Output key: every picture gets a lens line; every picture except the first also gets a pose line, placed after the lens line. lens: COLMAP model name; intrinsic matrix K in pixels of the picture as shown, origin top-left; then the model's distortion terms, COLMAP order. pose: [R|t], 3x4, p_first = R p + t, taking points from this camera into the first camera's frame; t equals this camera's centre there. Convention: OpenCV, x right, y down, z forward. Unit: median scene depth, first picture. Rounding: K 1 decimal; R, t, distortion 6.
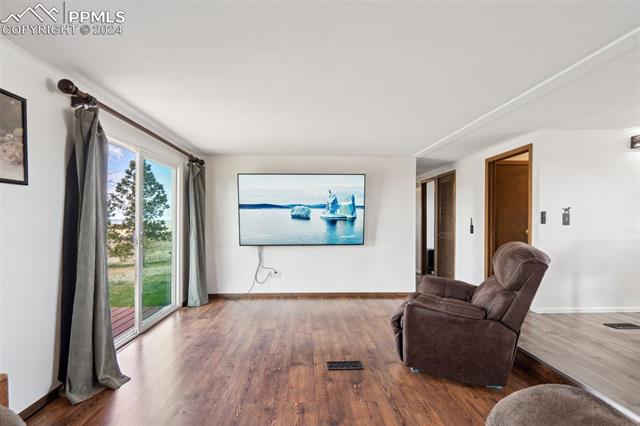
lens RADIAL K [[294.7, 0, 317.7], [0, 294.7, 219.2], [0, 0, 1]] dist [-0.002113, 0.001719]
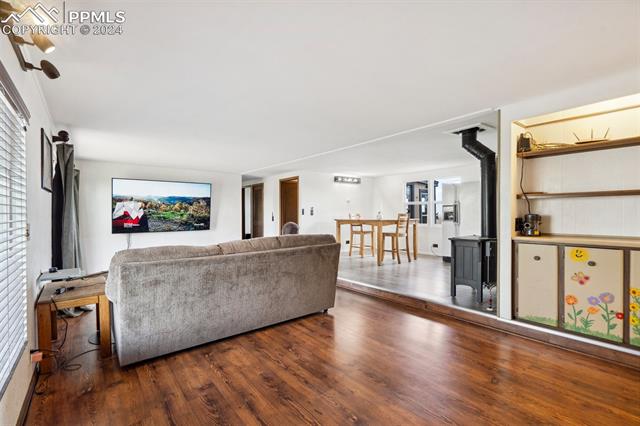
lens RADIAL K [[294.7, 0, 319.6], [0, 294.7, 211.4], [0, 0, 1]] dist [-0.002113, 0.001719]
pose [[0.801934, -0.002088, 0.597409, -0.403512], [0.005305, 0.999979, -0.003627, -0.000645], [-0.597389, 0.006078, 0.801929, -0.769703]]
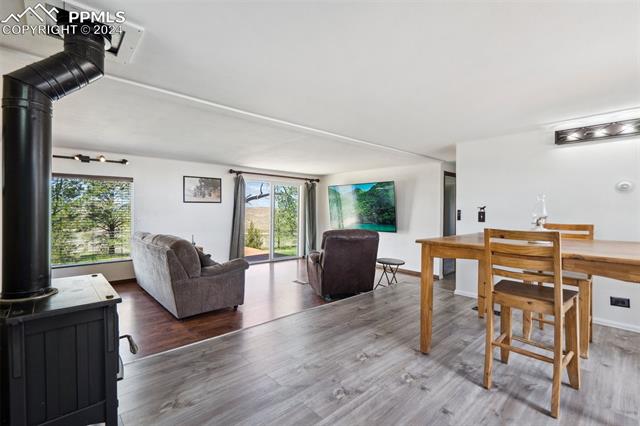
lens RADIAL K [[294.7, 0, 315.0], [0, 294.7, 214.5], [0, 0, 1]] dist [-0.002113, 0.001719]
pose [[0.642241, 0.017253, -0.766308, 1.298356], [-0.006168, 0.999831, 0.017341, -0.024263], [0.766478, -0.006411, 0.642239, -0.215747]]
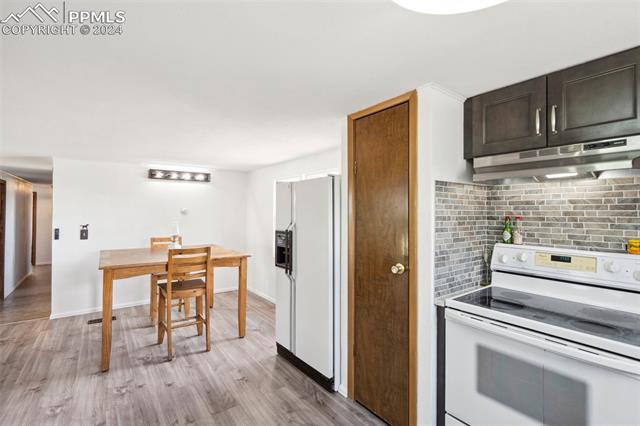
lens RADIAL K [[294.7, 0, 320.7], [0, 294.7, 206.5], [0, 0, 1]] dist [-0.002113, 0.001719]
pose [[0.826774, 0.013356, 0.562376, 0.962269], [-0.005251, 0.999858, -0.016027, -0.098099], [-0.562510, 0.010297, 0.826726, -0.513760]]
